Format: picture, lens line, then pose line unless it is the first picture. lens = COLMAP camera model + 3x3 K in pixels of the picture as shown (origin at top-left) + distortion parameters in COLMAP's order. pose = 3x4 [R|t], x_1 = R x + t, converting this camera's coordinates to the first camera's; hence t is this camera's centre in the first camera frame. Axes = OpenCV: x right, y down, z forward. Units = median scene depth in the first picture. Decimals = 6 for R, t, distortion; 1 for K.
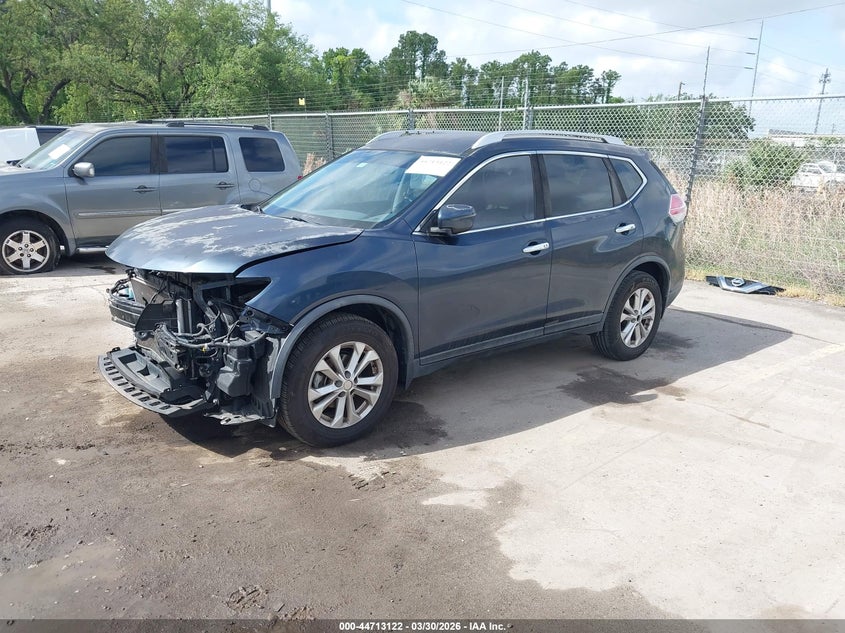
lens RADIAL K [[665.1, 0, 422.5], [0, 665.1, 316.5], [0, 0, 1]] dist [0.000456, -0.006994]
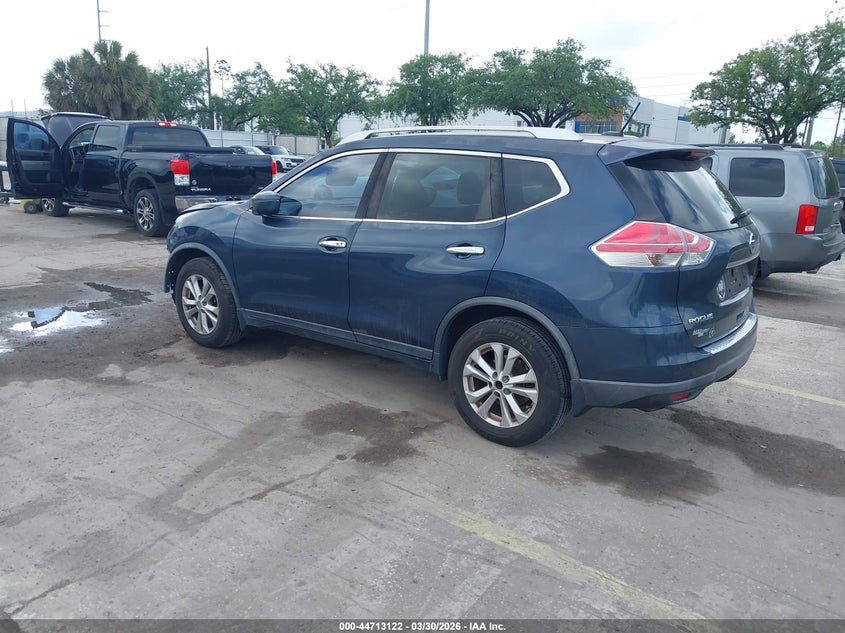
lens RADIAL K [[676.4, 0, 422.5], [0, 676.4, 316.5], [0, 0, 1]] dist [-0.001577, 0.009355]
pose [[0.206206, 0.204382, -0.956926, 1.166639], [-0.257098, 0.954900, 0.148548, -0.182021], [0.944129, 0.215393, 0.249452, 0.880514]]
